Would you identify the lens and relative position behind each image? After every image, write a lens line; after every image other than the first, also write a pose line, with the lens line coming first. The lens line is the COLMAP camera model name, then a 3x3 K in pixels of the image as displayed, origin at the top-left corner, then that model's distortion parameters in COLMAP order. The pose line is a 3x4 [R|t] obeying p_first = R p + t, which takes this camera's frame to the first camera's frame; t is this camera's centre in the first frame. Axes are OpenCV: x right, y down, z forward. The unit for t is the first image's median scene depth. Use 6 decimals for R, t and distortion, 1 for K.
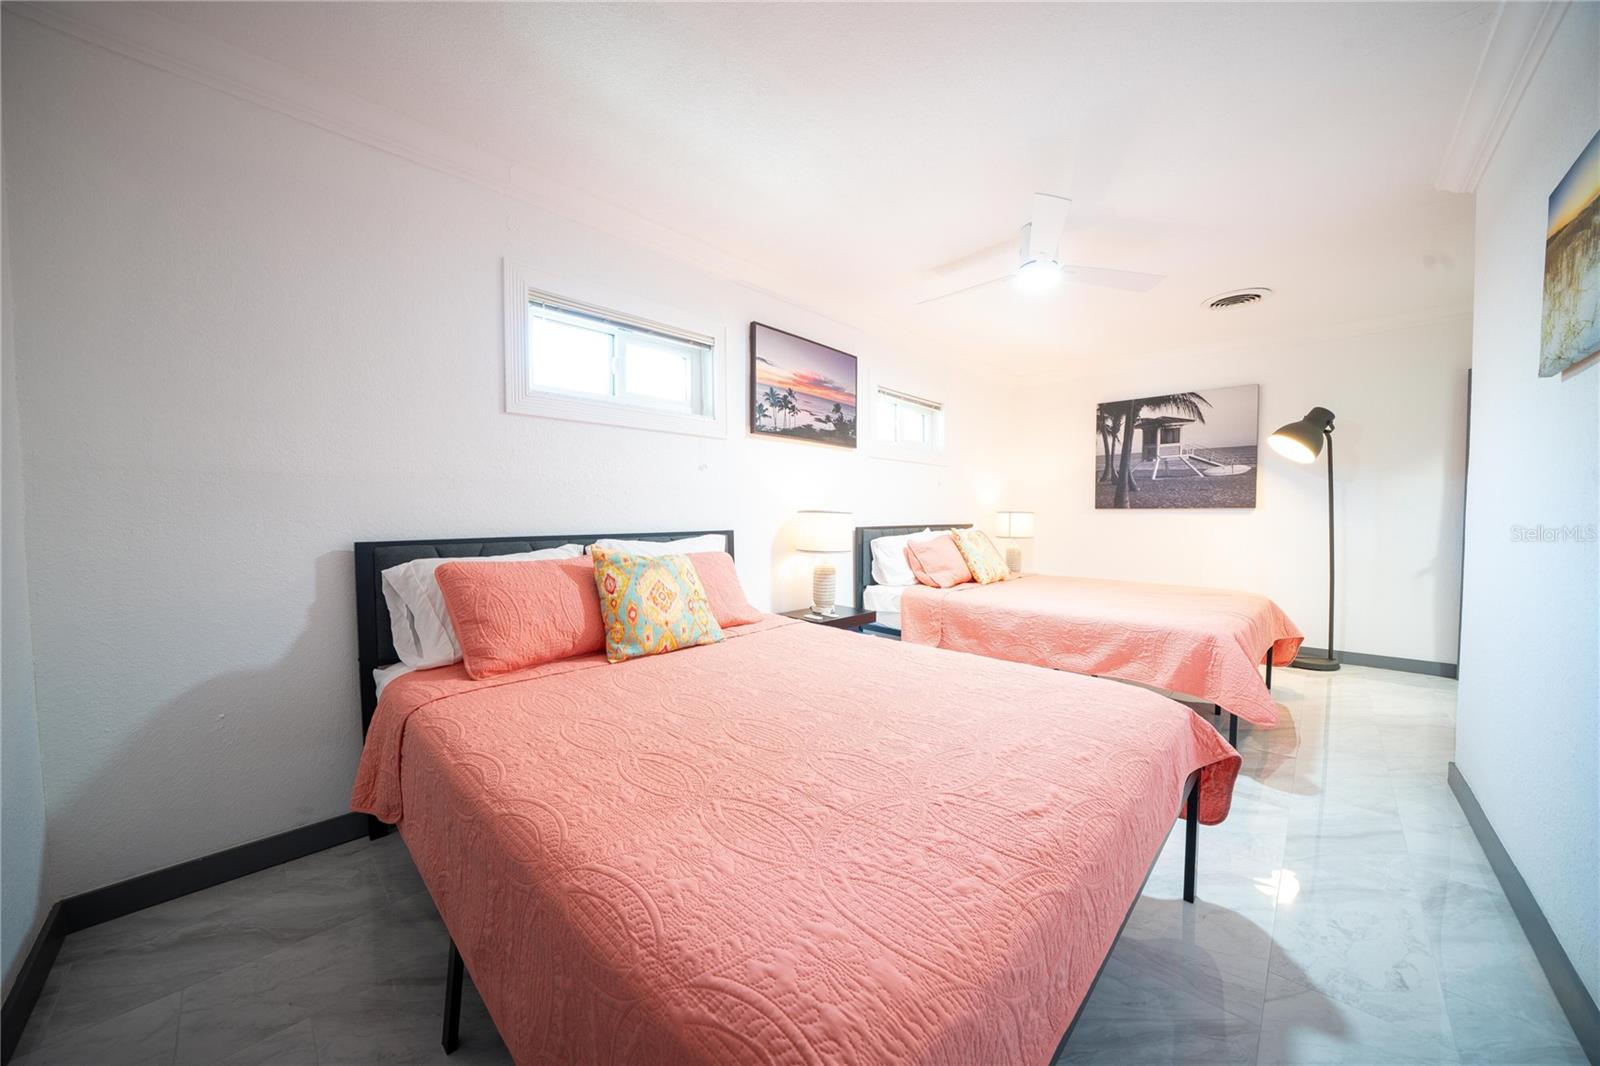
lens RADIAL K [[551.3, 0, 808.2], [0, 551.3, 532.1], [0, 0, 1]] dist [-0.020724, 0.001160]
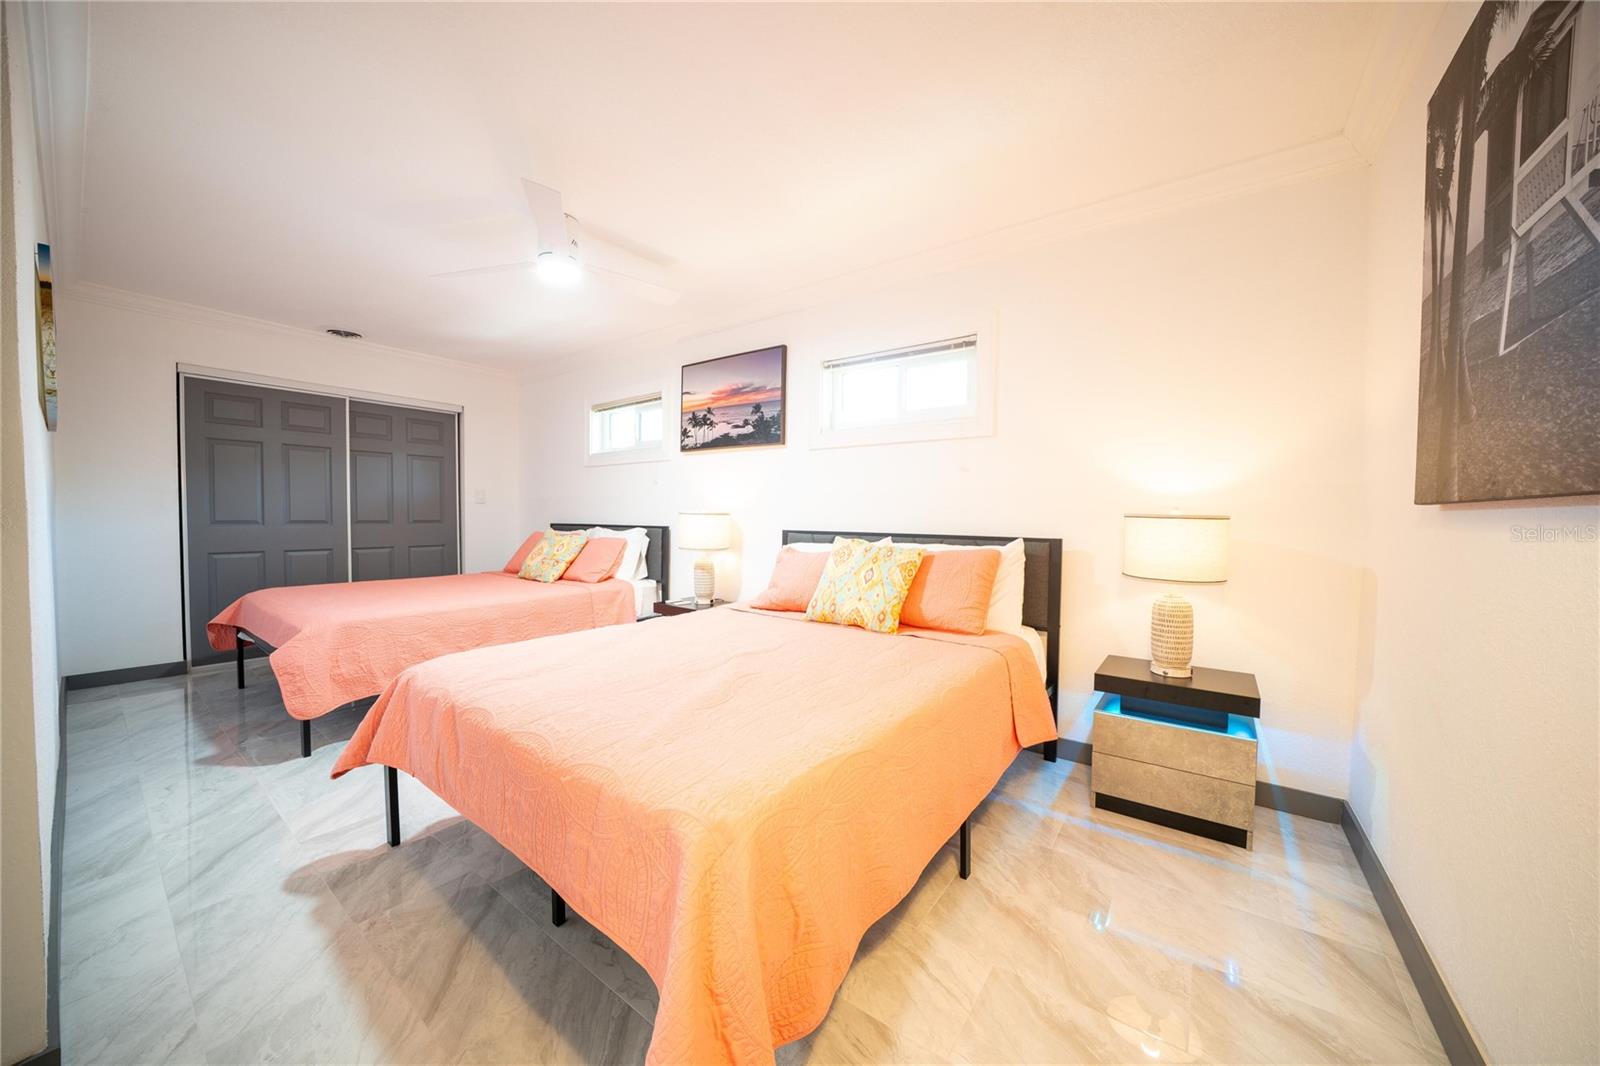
lens RADIAL K [[551.3, 0, 806.1], [0, 551.3, 540.3], [0, 0, 1]] dist [-0.020724, 0.001160]
pose [[0.129574, 0.048920, -0.990362, 1.102603], [-0.043359, 0.998106, 0.043629, -0.036819], [0.990621, 0.037288, 0.131450, 1.005015]]
